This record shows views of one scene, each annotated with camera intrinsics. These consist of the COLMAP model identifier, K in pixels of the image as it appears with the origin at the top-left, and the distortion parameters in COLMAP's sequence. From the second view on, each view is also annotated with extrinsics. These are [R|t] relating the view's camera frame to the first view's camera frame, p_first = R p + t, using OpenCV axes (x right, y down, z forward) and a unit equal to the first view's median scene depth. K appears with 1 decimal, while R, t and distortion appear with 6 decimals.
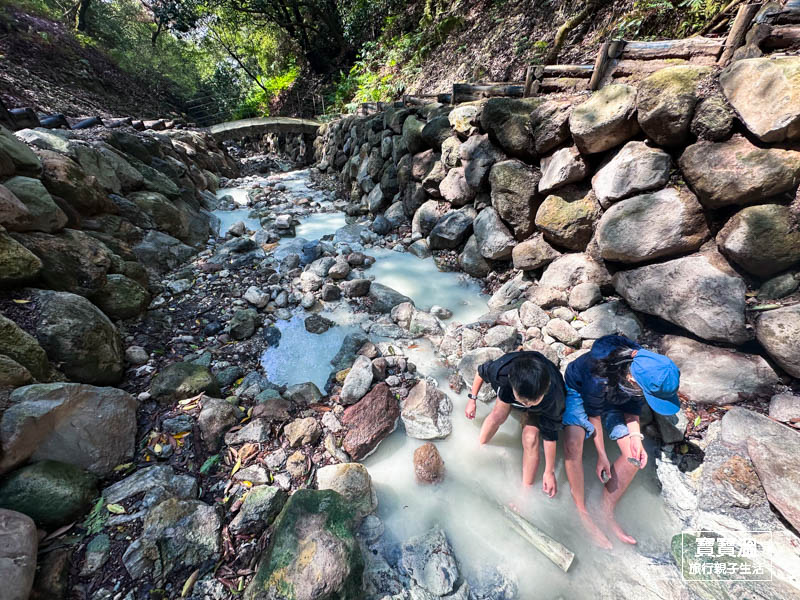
lens RADIAL K [[317.3, 0, 400.0], [0, 317.3, 300.0], [0, 0, 1]] dist [-0.007565, 0.000886]
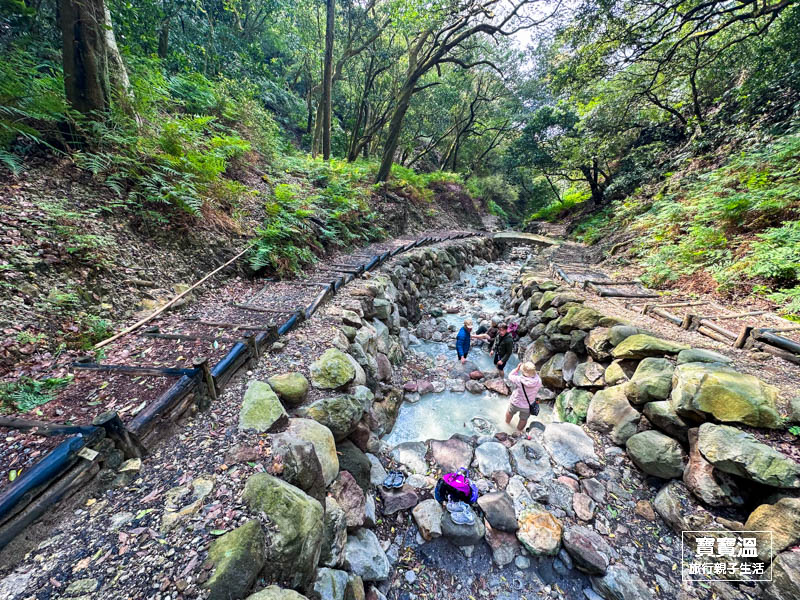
lens RADIAL K [[317.3, 0, 400.0], [0, 317.3, 300.0], [0, 0, 1]] dist [-0.007565, 0.000886]
pose [[0.634471, 0.333992, -0.697062, 2.245917], [-0.474547, 0.880171, -0.010210, 0.471995], [0.610124, 0.337267, 0.716938, -2.658148]]
